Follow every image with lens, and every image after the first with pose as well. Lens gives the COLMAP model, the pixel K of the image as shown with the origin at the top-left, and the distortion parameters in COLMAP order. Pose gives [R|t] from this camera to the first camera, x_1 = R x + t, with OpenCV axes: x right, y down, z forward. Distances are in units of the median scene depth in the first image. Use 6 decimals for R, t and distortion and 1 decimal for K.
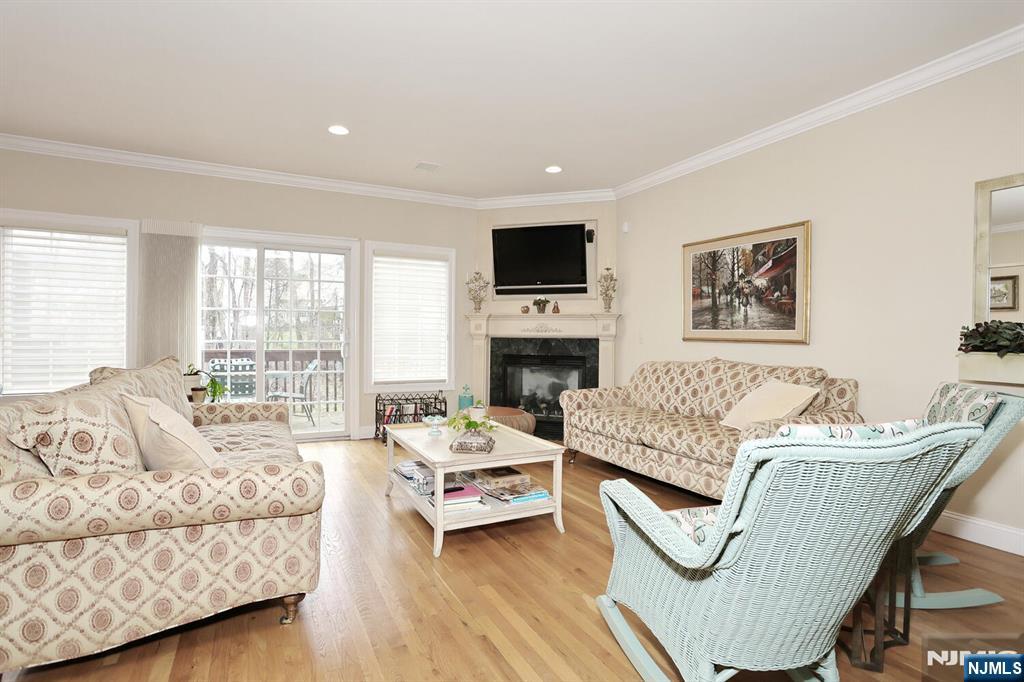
lens RADIAL K [[498.9, 0, 512.0], [0, 498.9, 341.0], [0, 0, 1]] dist [-0.073942, 0.032551]
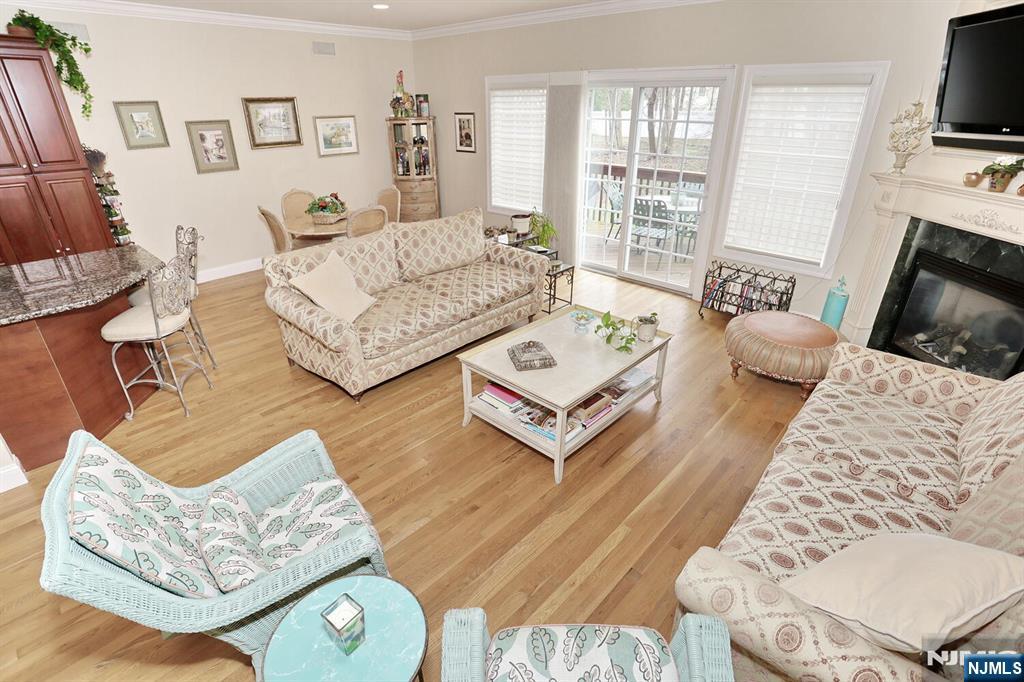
lens RADIAL K [[498.9, 0, 512.0], [0, 498.9, 341.0], [0, 0, 1]] dist [-0.073942, 0.032551]
pose [[0.336251, 0.400751, -0.852252, 0.492808], [-0.005417, 0.905753, 0.423772, -0.159286], [0.941757, -0.137877, 0.306731, 0.435610]]
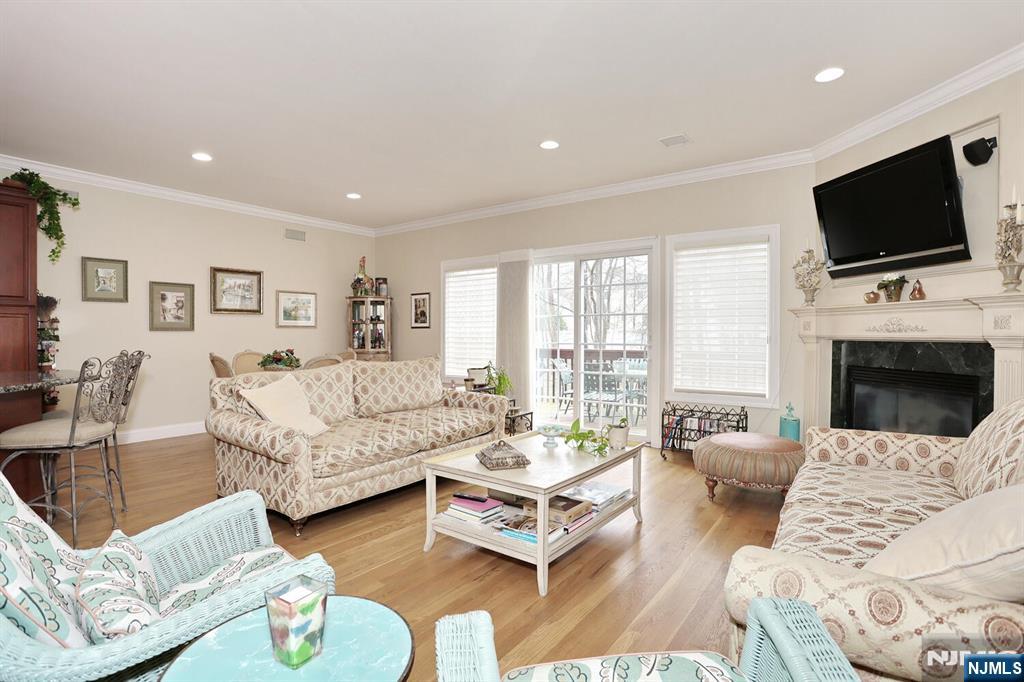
lens RADIAL K [[498.9, 0, 512.0], [0, 498.9, 341.0], [0, 0, 1]] dist [-0.073942, 0.032551]
pose [[0.442264, 0.003574, -0.896878, 0.497993], [-0.003453, 0.999991, 0.002282, -0.008375], [0.896878, 0.002087, 0.442273, 0.400665]]
